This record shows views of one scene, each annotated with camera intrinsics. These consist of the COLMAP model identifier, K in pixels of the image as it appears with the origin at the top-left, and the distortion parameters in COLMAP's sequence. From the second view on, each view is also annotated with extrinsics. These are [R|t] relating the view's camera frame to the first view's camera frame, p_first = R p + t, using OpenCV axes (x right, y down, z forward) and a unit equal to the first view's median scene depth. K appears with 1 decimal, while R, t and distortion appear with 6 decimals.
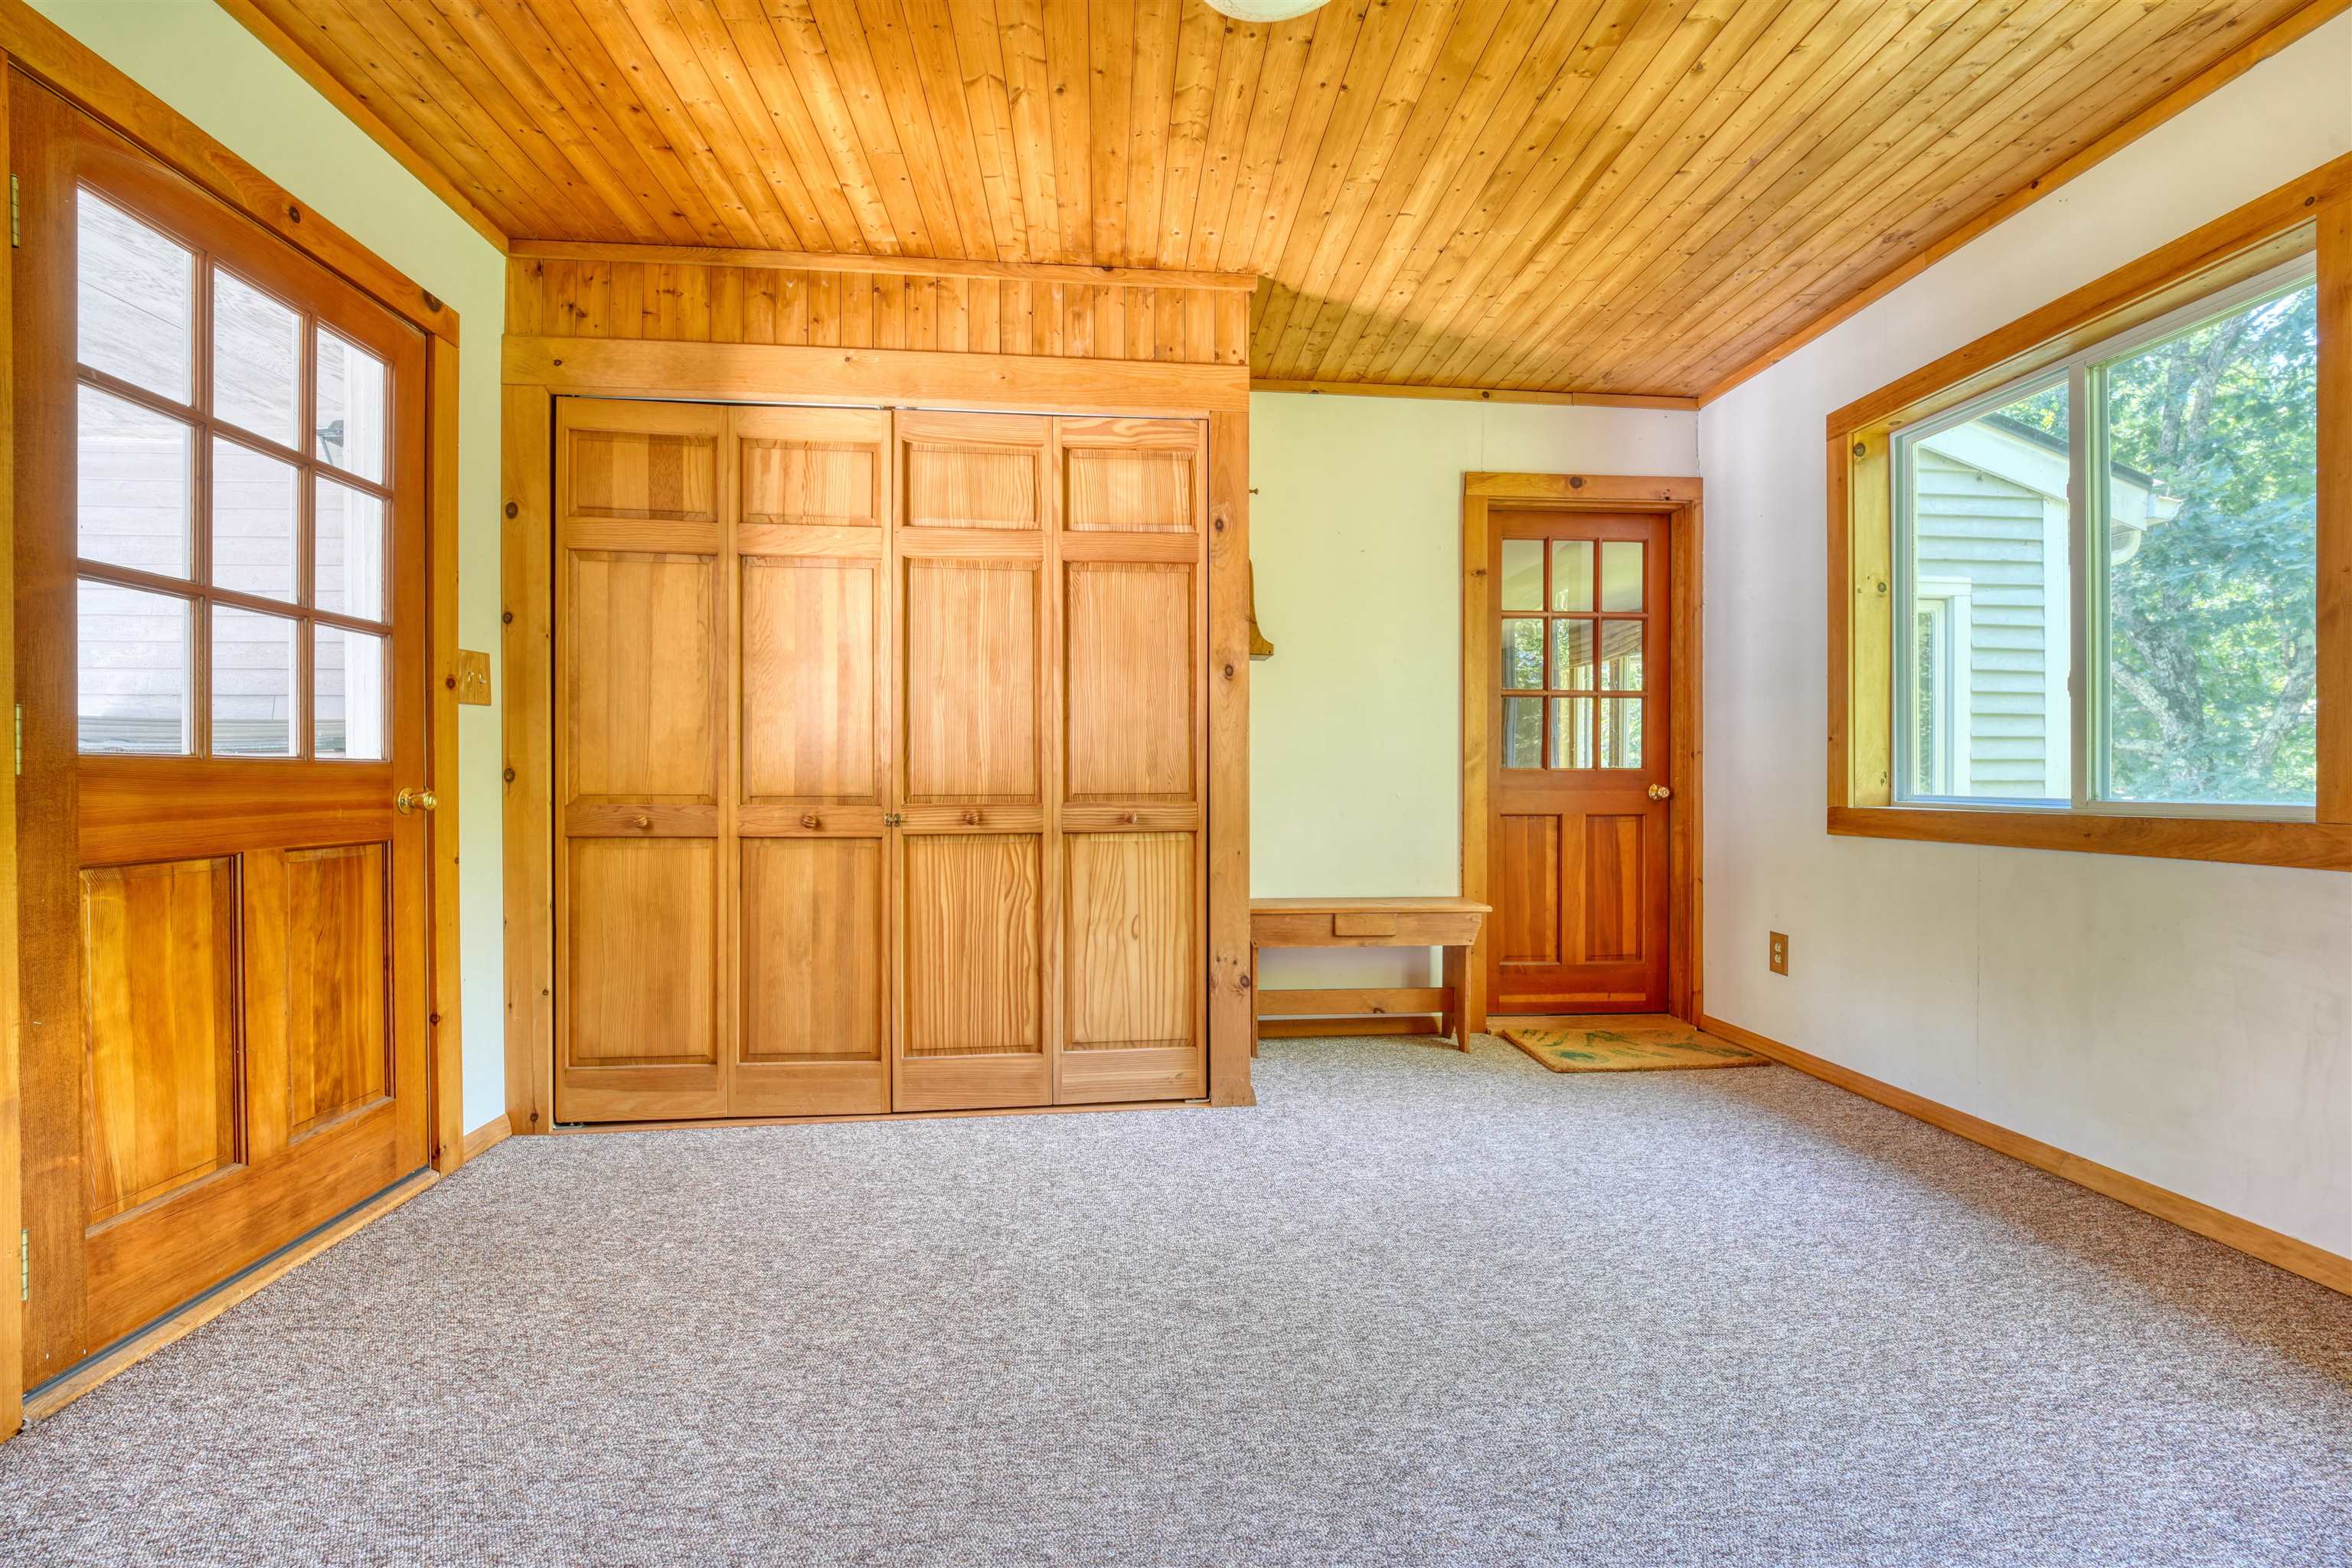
lens RADIAL K [[969.7, 0, 1182.8], [0, 969.7, 783.3], [0, 0, 1]] dist [0.024747, -0.028855]
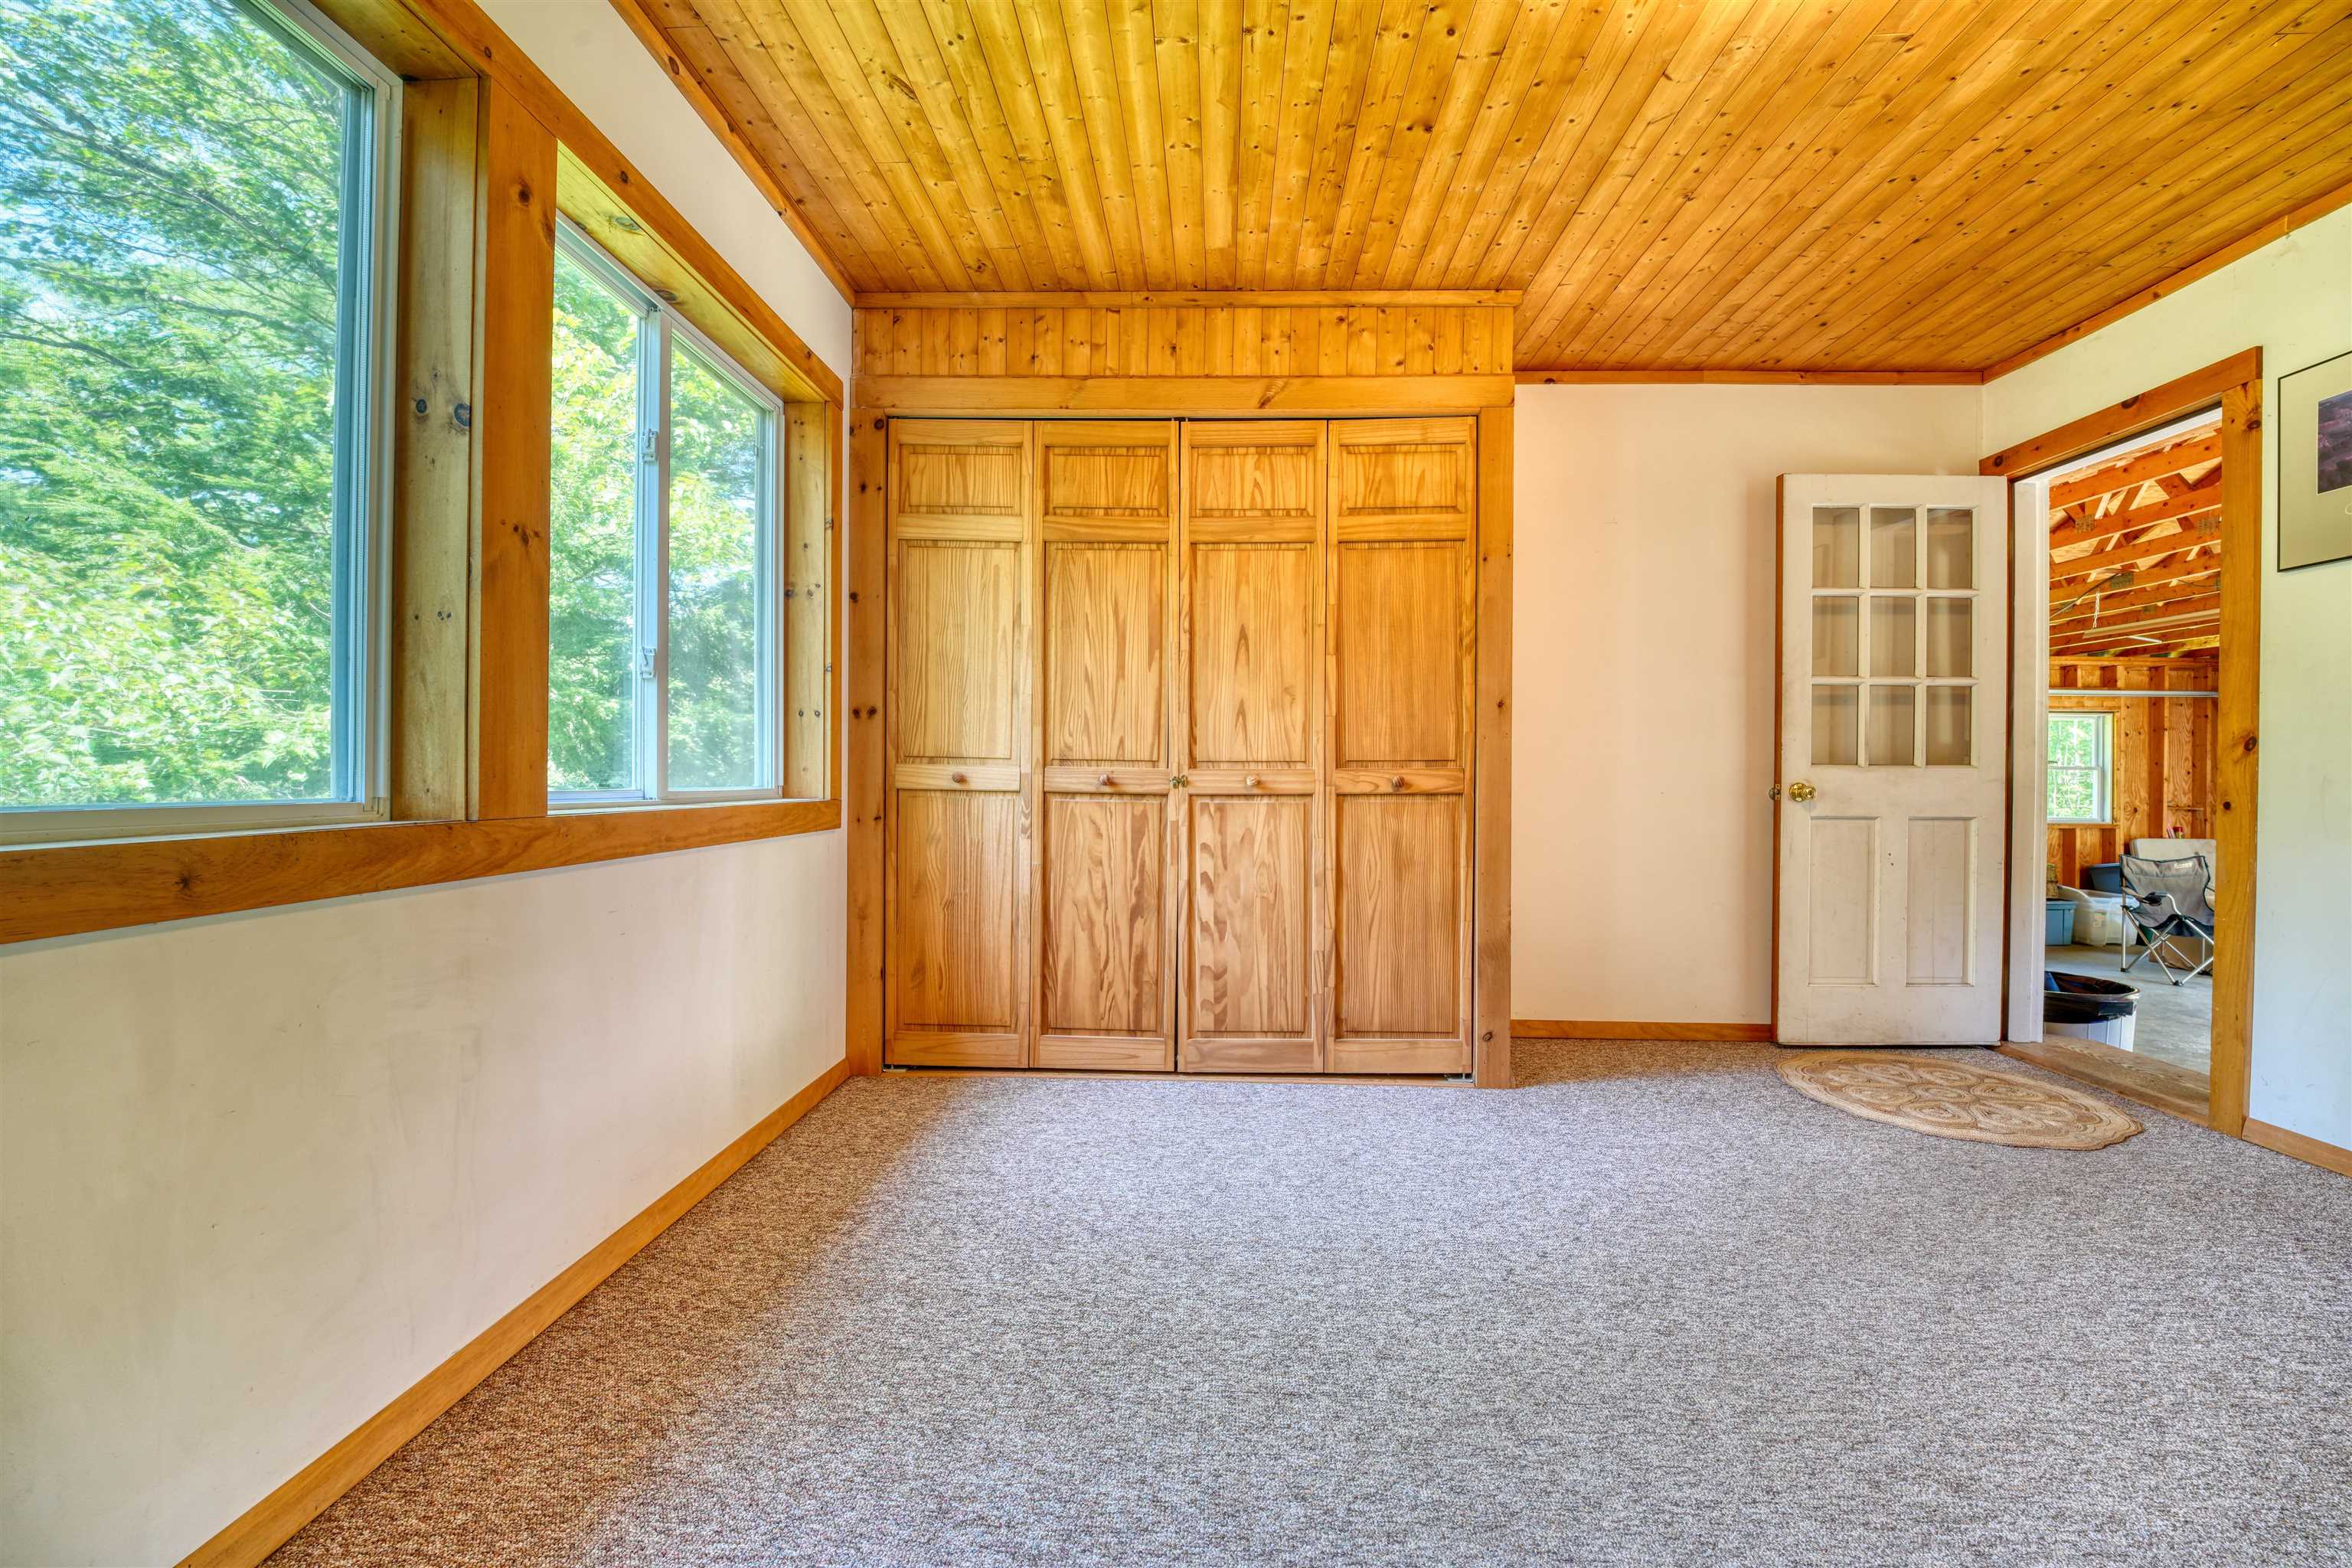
lens RADIAL K [[962.1, 0, 1172.6], [0, 962.1, 768.5], [0, 0, 1]] dist [0.026794, -0.026779]
pose [[-0.991537, -0.003593, 0.129778, 0.493736], [-0.005172, 0.999917, -0.011833, 0.001525], [-0.129725, -0.012405, -0.991472, 1.770454]]
